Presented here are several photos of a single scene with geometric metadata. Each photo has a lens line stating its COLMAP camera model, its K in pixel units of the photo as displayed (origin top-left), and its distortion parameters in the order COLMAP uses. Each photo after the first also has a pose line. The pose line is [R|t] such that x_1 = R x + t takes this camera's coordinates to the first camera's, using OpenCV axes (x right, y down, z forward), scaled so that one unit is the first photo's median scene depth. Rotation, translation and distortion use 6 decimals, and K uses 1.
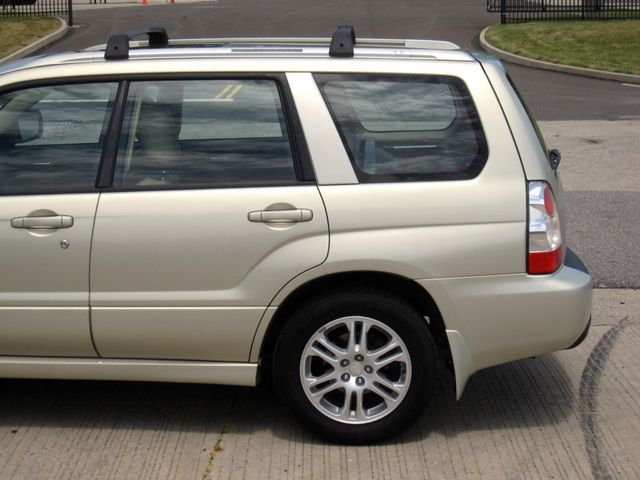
lens RADIAL K [[1302.9, 0, 320.0], [0, 1302.9, 240.0], [0, 0, 1]] dist [-0.132781, -0.176593]
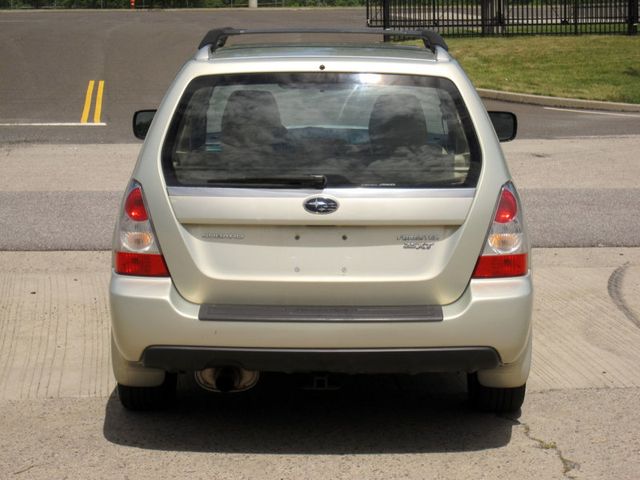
lens RADIAL K [[1789.6, 0, 320.0], [0, 1789.6, 240.0], [0, 0, 1]] dist [-0.025429, -0.932728]
pose [[0.993590, -0.007278, 0.112806, -0.030038], [0.013801, 0.998270, -0.057149, 0.023606], [-0.112195, 0.058340, 0.991972, -0.116704]]
